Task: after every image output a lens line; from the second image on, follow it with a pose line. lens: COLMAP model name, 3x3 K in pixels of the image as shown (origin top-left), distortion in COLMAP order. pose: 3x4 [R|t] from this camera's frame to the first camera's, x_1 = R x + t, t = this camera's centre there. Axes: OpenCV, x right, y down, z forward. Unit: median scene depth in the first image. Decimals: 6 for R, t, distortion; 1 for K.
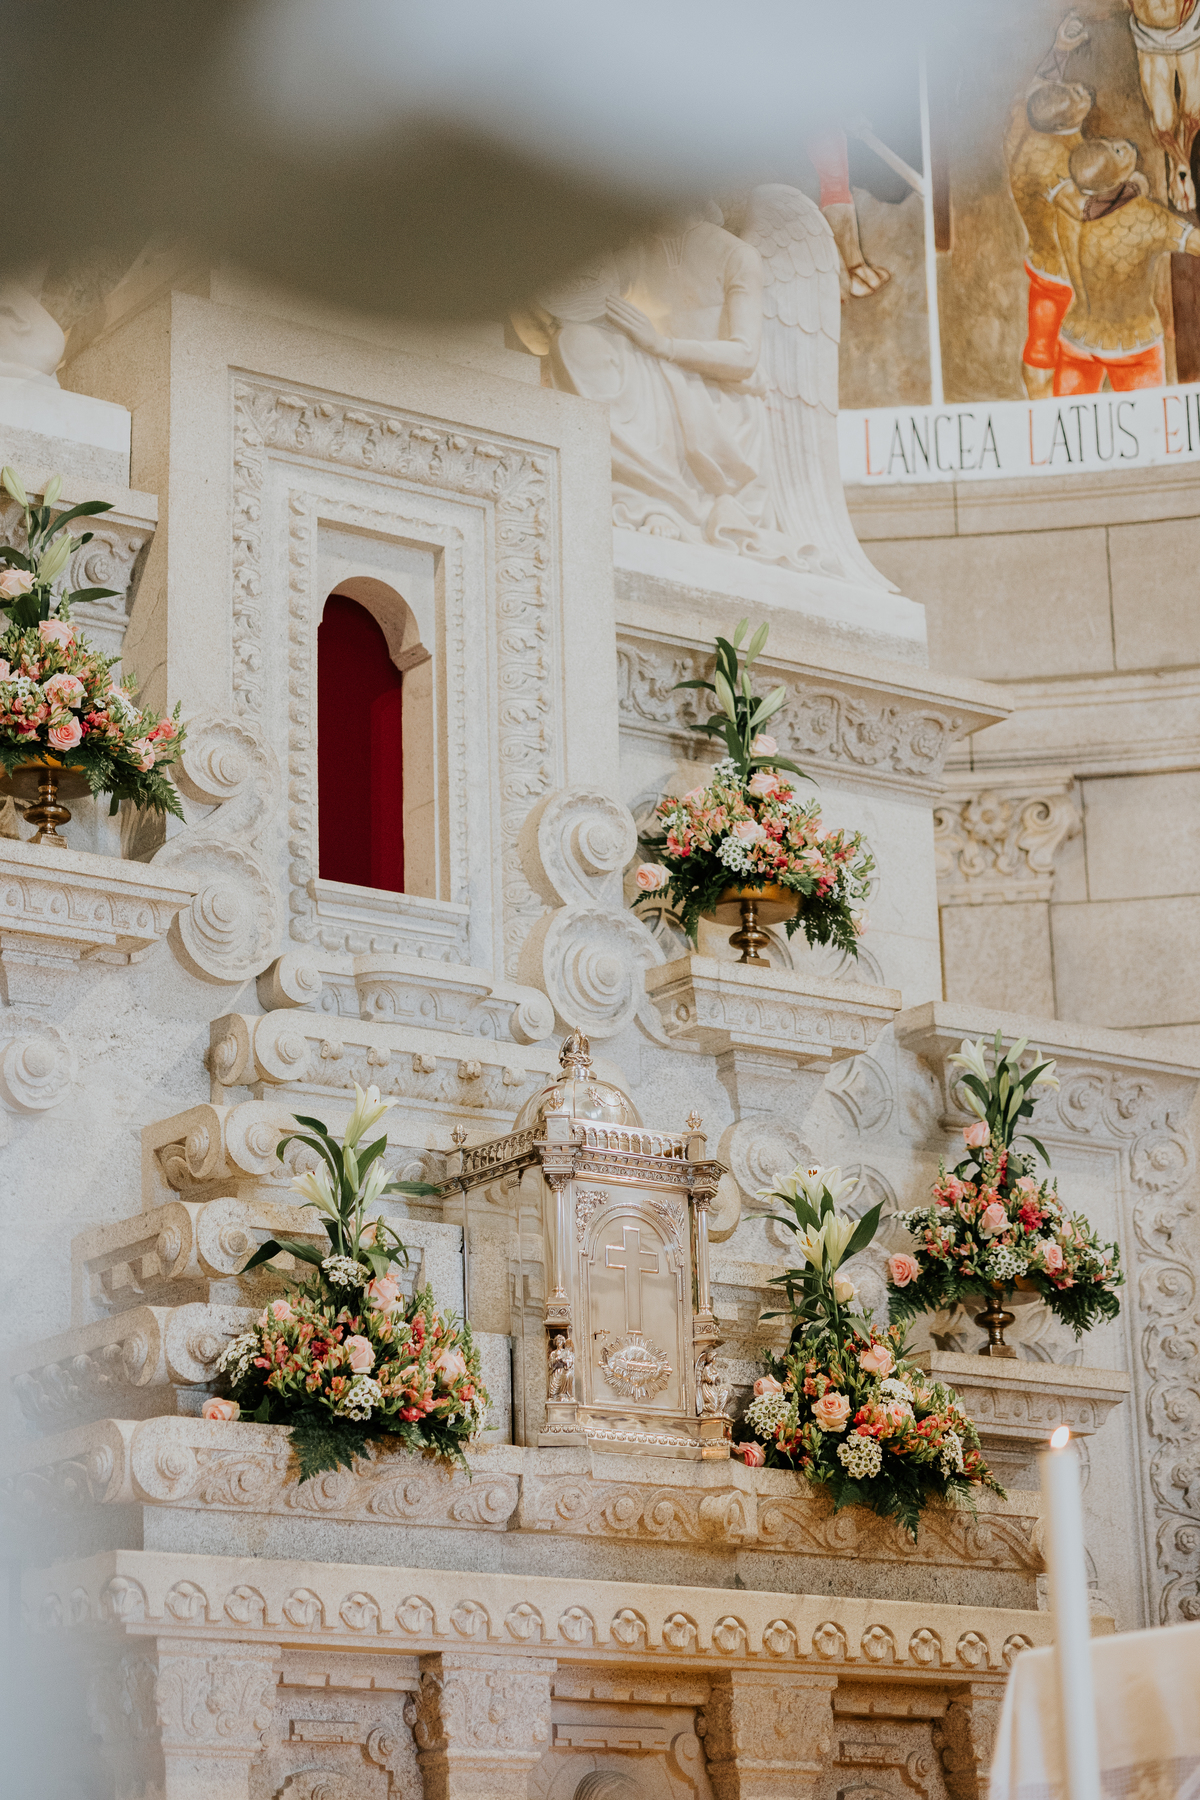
lens RADIAL K [[4373.3, 0, 601.3], [0, 4373.3, 901.4], [0, 0, 1]] dist [-0.160214, 0.000000]
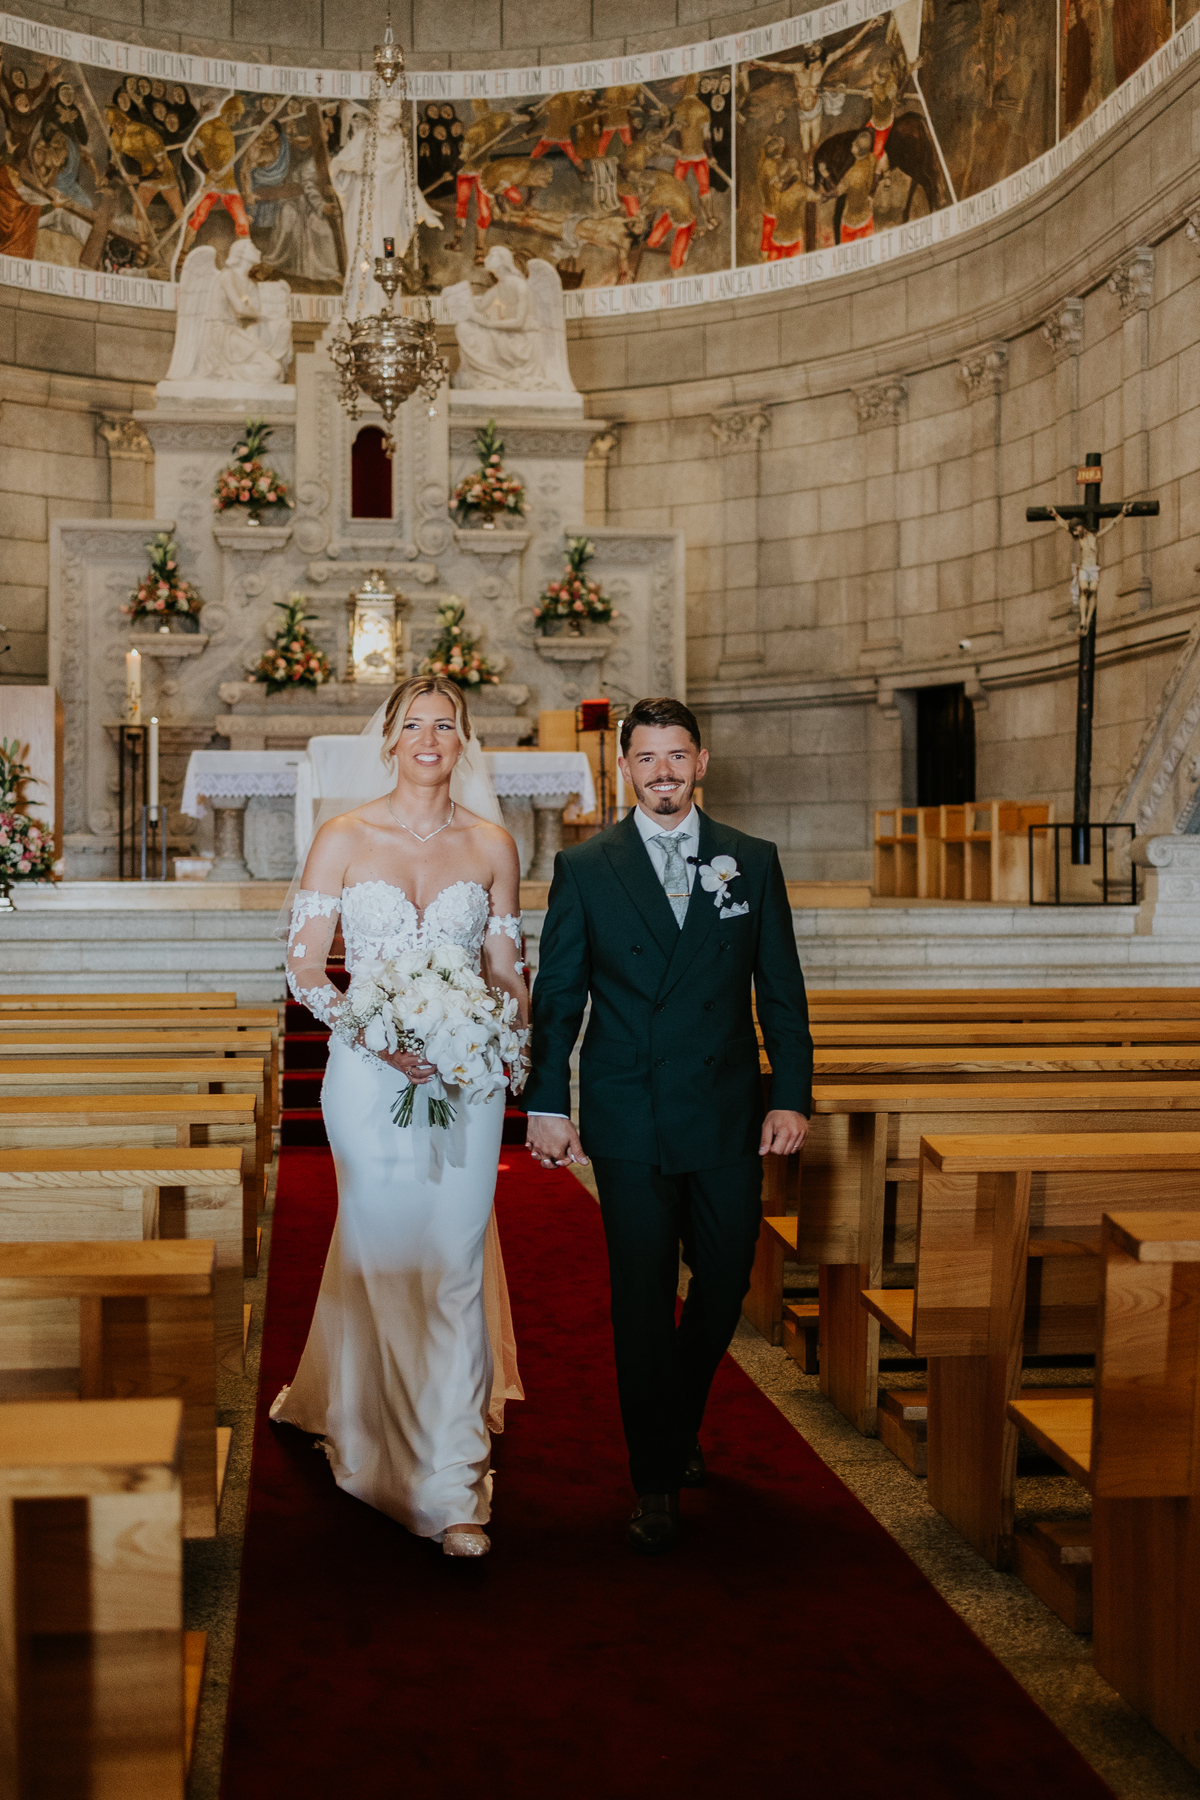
lens RADIAL K [[2331.3, 0, 591.1], [0, 2331.3, 896.1], [0, 0, 1]] dist [0.013793, 0.000000]
pose [[0.882224, 0.019130, -0.470441, 0.725277], [0.118050, 0.958271, 0.260347, -0.130394], [0.455791, -0.285220, 0.843152, -0.444535]]
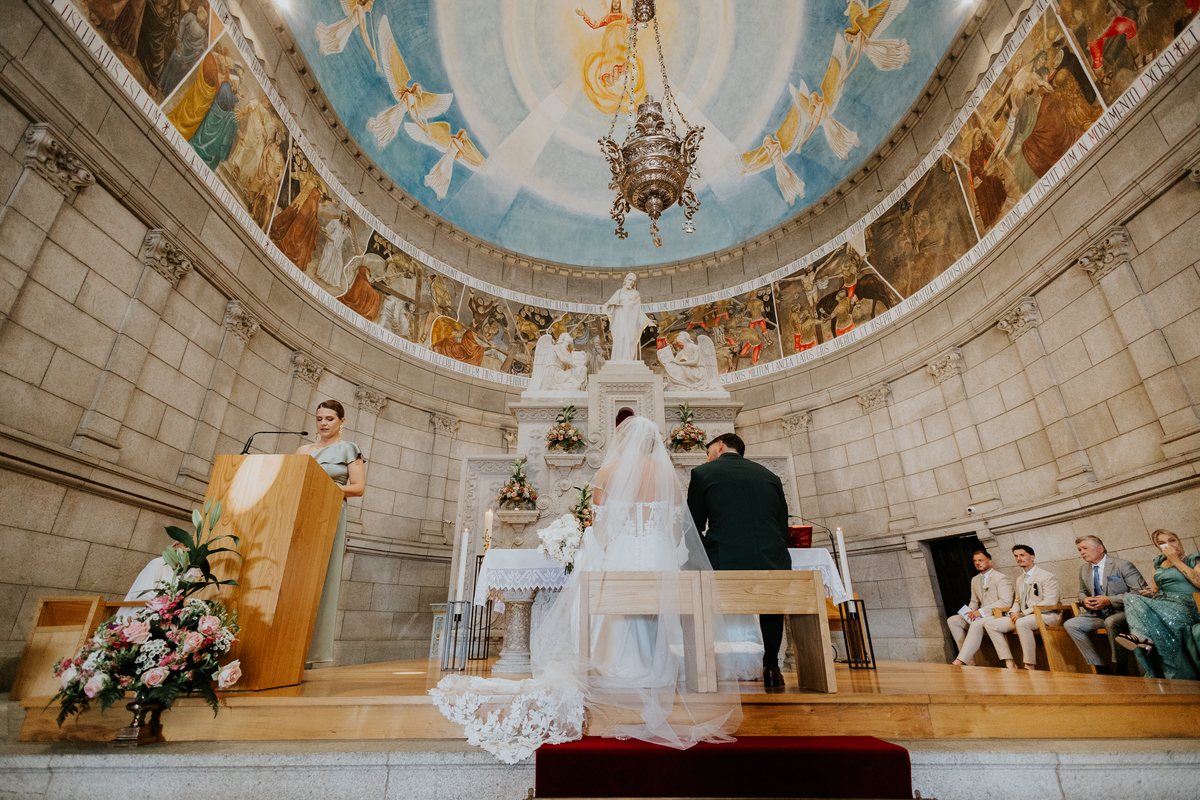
lens RADIAL K [[562.0, 0, 596.3], [0, 562.0, 403.5], [0, 0, 1]] dist [0.013674, -0.000555]
pose [[0.812673, -0.214720, -0.541717, 0.291941], [0.151837, 0.975550, -0.158895, 0.041302], [0.562590, 0.046877, 0.825406, 0.166356]]
